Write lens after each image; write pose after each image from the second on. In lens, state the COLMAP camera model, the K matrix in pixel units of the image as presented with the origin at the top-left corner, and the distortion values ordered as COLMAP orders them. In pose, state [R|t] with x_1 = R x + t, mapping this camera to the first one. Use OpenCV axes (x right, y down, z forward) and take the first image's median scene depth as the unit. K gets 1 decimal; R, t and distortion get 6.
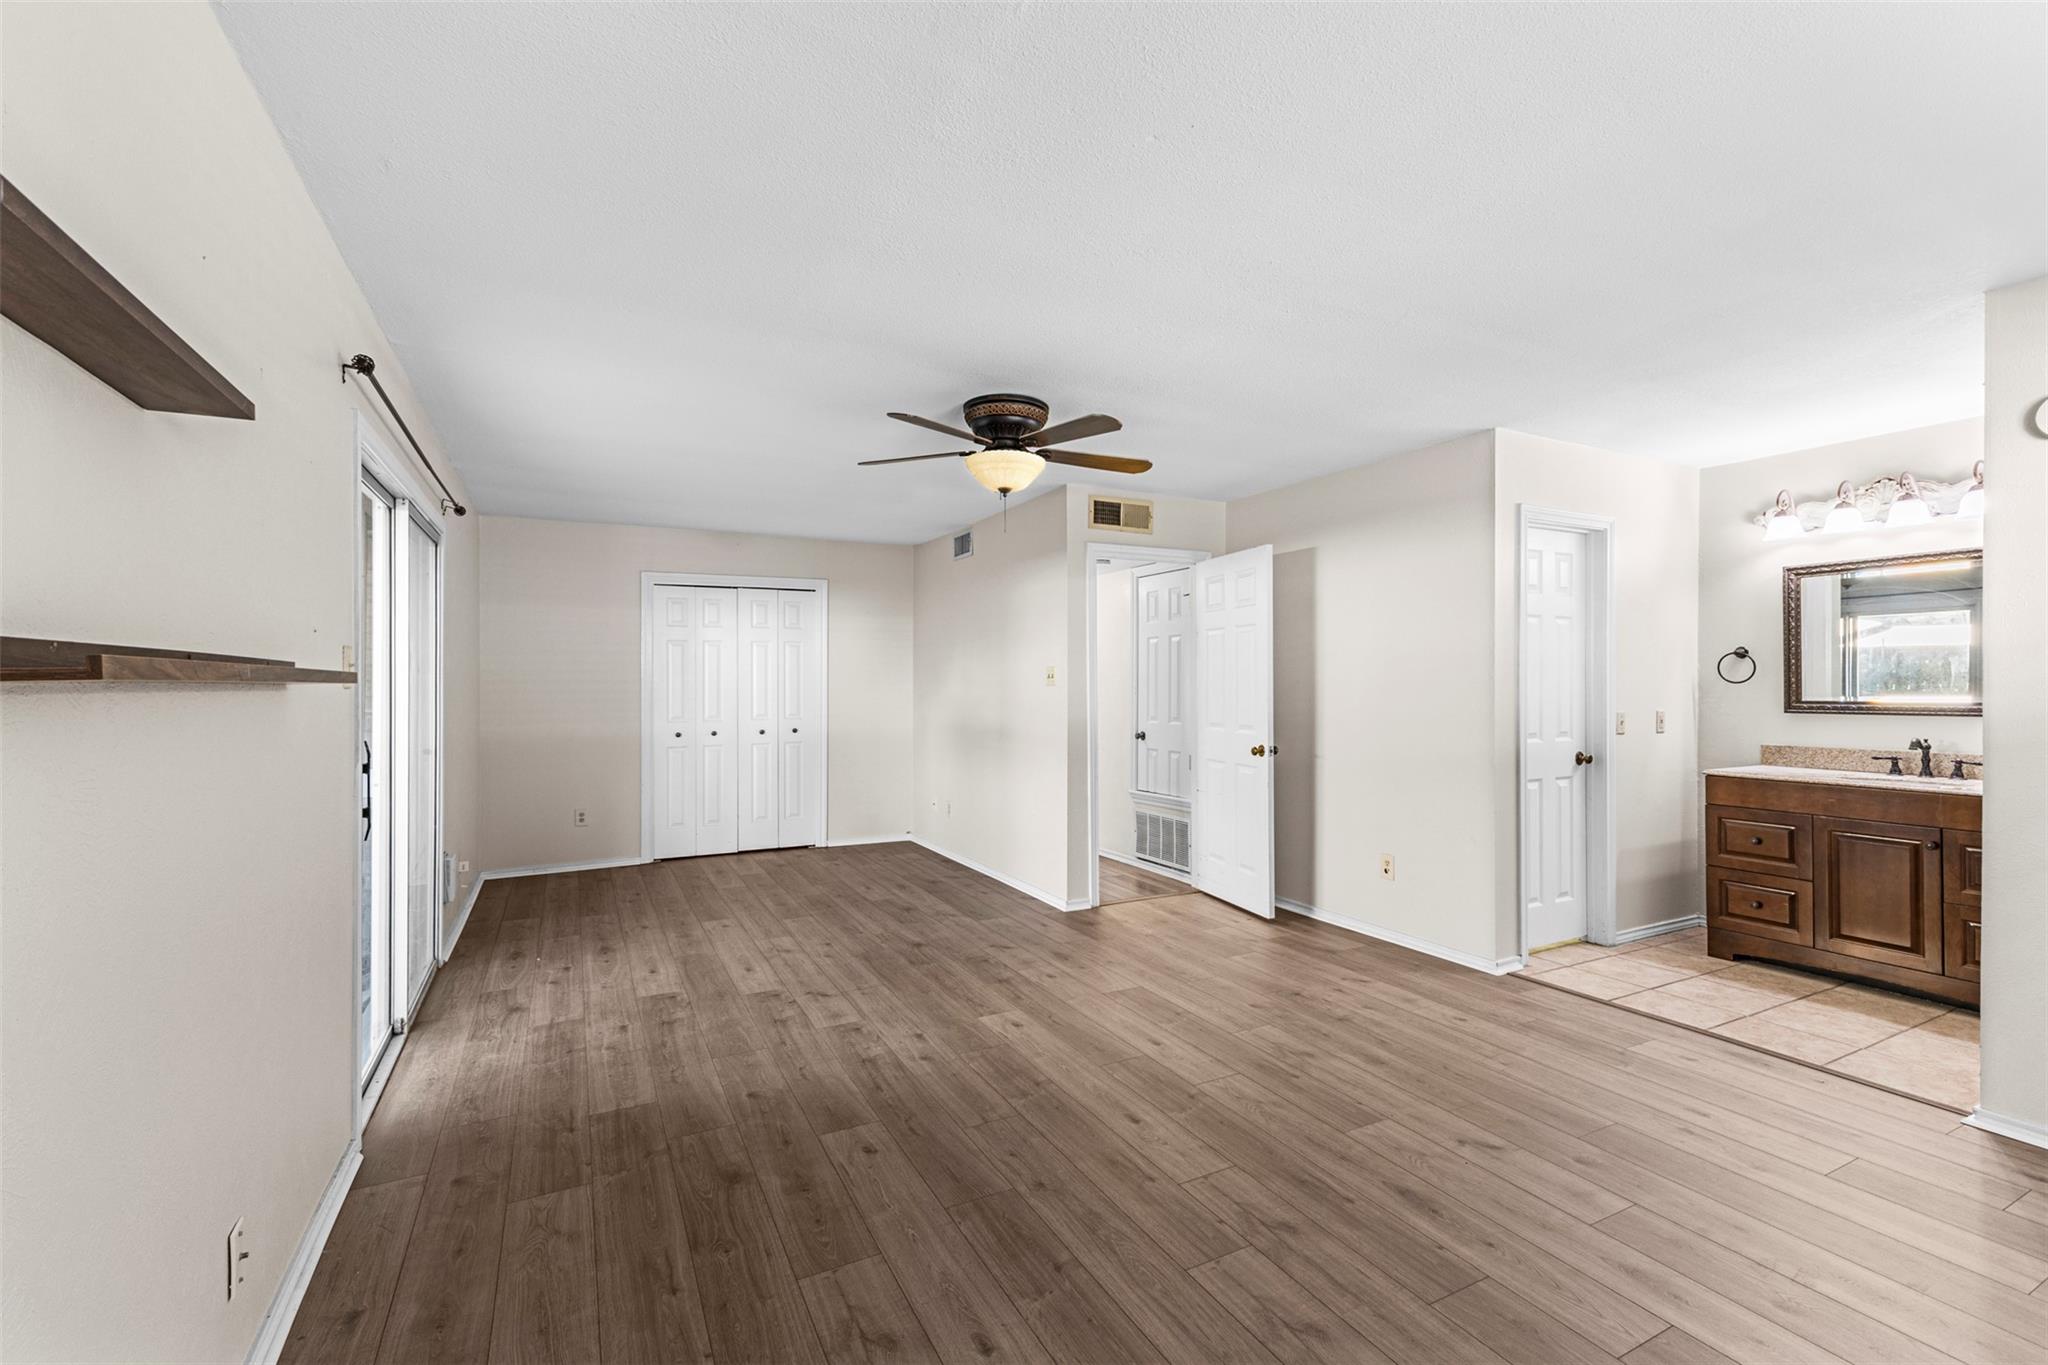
lens RADIAL K [[897.7, 0, 1022.0], [0, 897.7, 679.7], [0, 0, 1]] dist [0.003350, 0.000311]
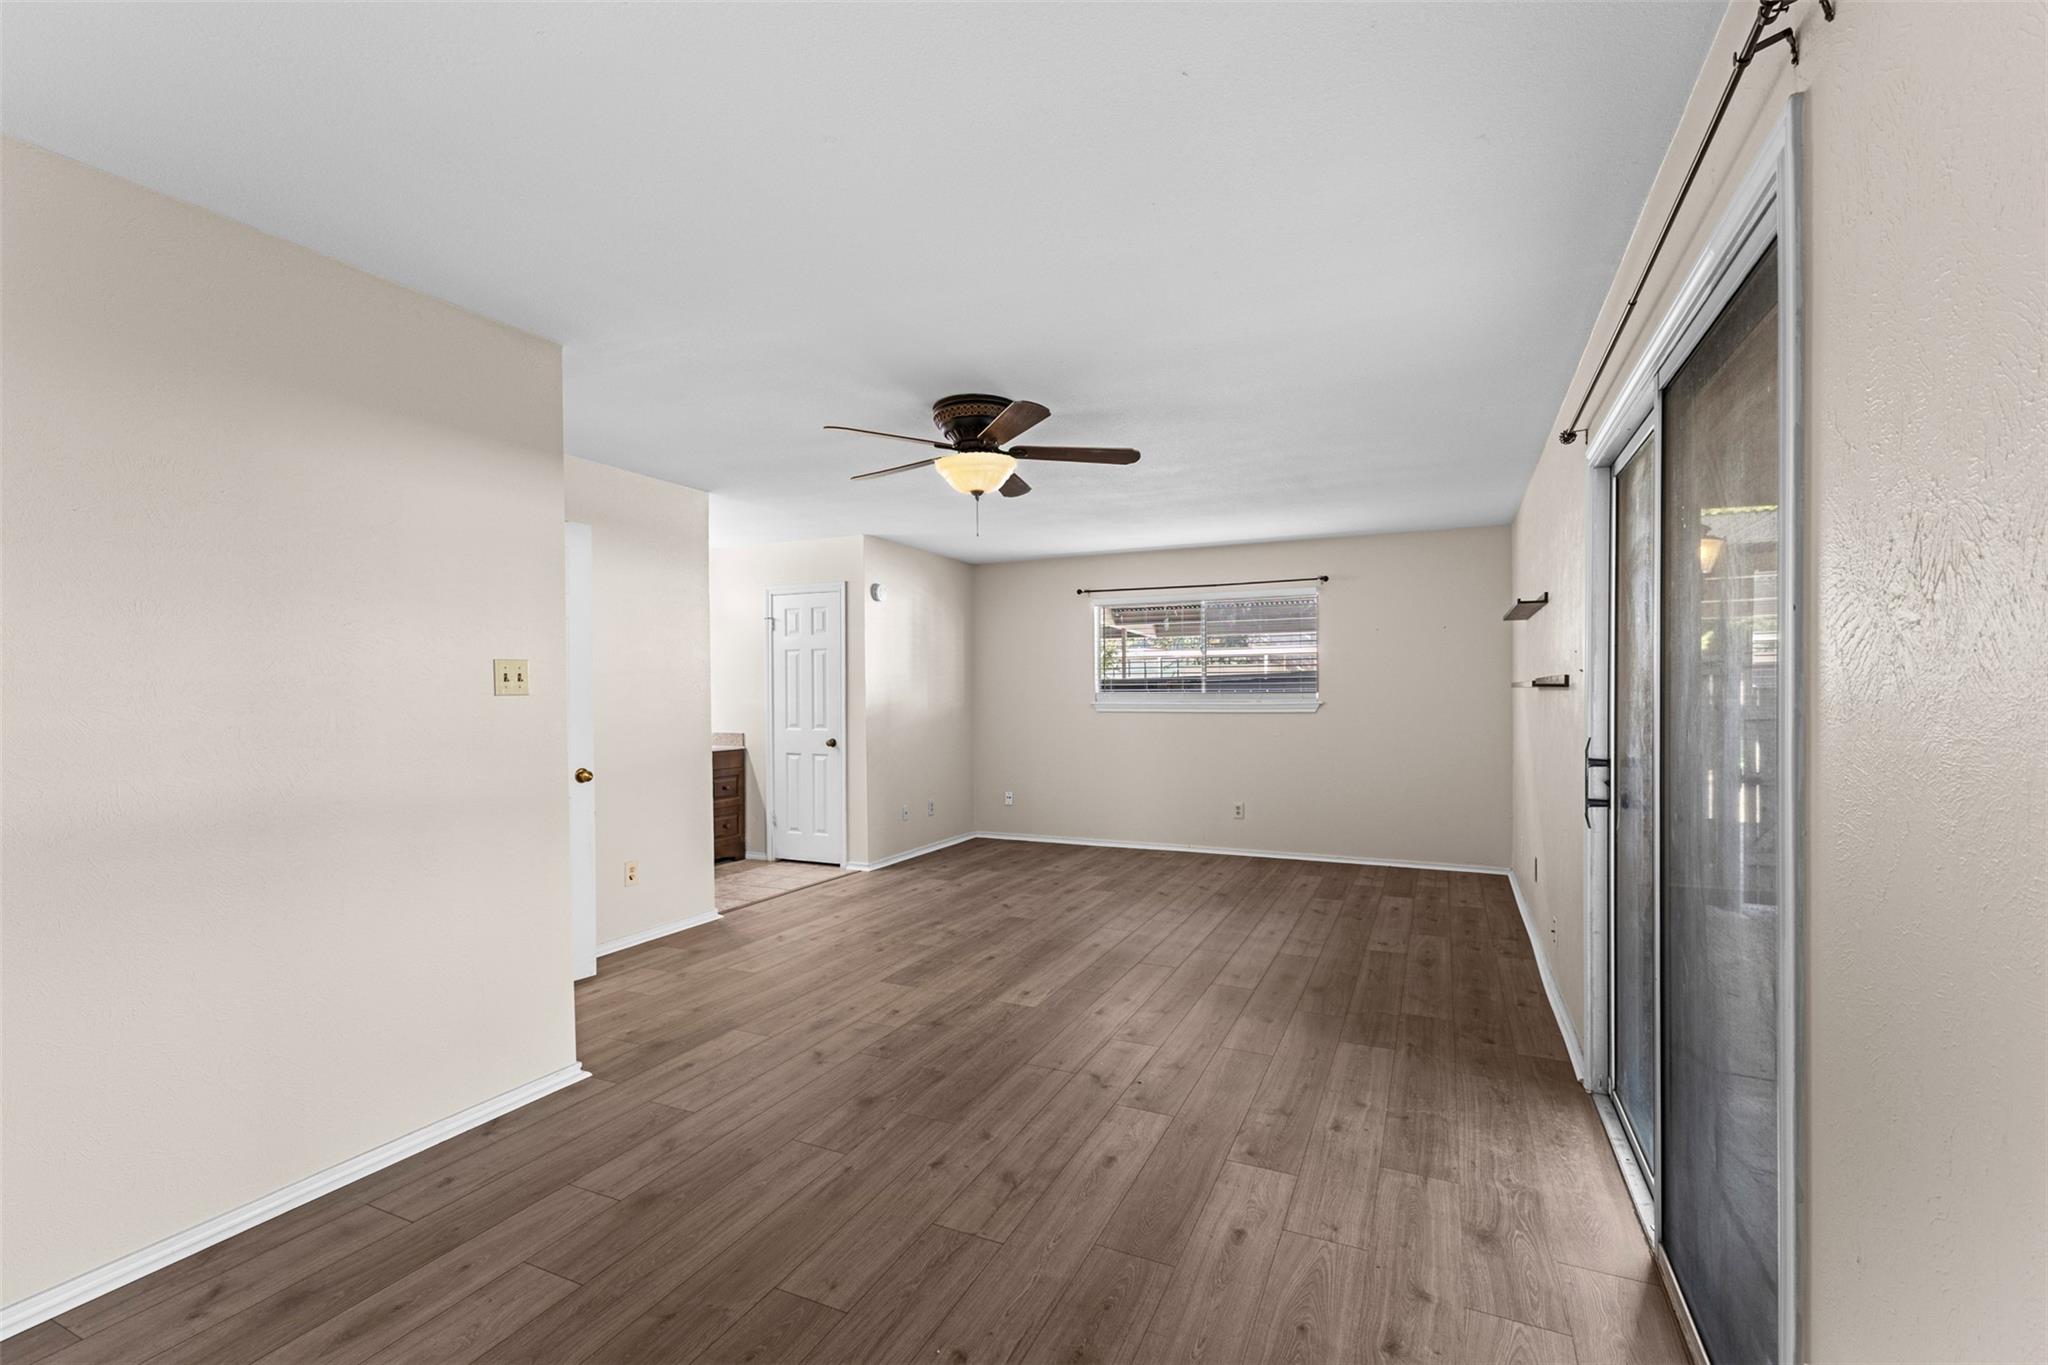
lens RADIAL K [[897.7, 0, 1020.3], [0, 897.7, 692.8], [0, 0, 1]] dist [0.003350, 0.000311]
pose [[-0.616435, 0.005917, 0.787384, -0.855377], [0.002847, 0.999982, -0.005287, 0.011449], [-0.787401, -0.001017, -0.616440, 1.629723]]
